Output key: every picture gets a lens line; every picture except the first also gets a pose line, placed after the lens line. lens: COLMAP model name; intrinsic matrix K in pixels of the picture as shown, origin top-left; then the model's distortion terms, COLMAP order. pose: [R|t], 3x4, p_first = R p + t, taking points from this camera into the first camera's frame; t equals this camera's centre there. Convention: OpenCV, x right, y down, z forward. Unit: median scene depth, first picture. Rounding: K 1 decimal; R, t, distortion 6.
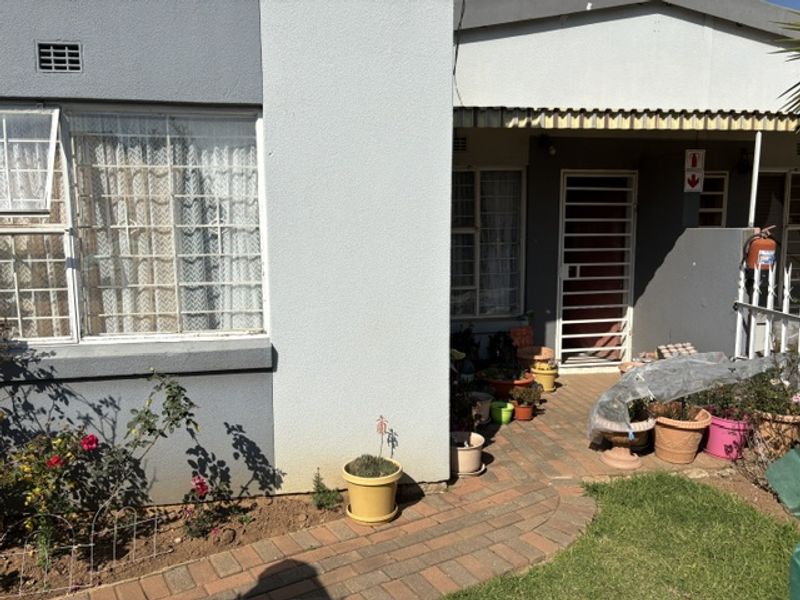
lens RADIAL K [[603.9, 0, 401.5], [0, 603.9, 297.3], [0, 0, 1]] dist [0.034207, -0.000864]
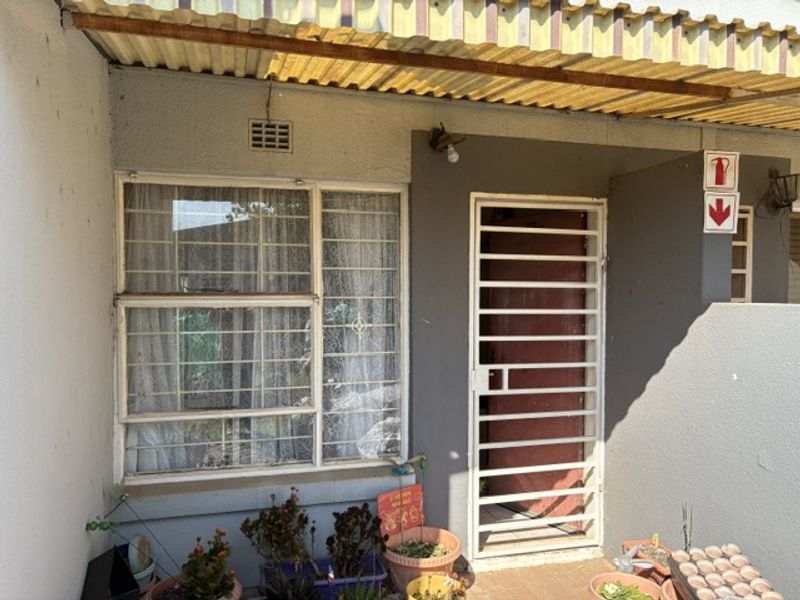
lens RADIAL K [[549.0, 0, 401.1], [0, 549.0, 297.0], [0, 0, 1]] dist [0.051377, -0.060842]
pose [[0.997433, 0.010518, 0.070834, 0.163299], [-0.002817, 0.994152, -0.107954, -0.062266], [-0.071555, 0.107477, 0.991629, 0.512202]]
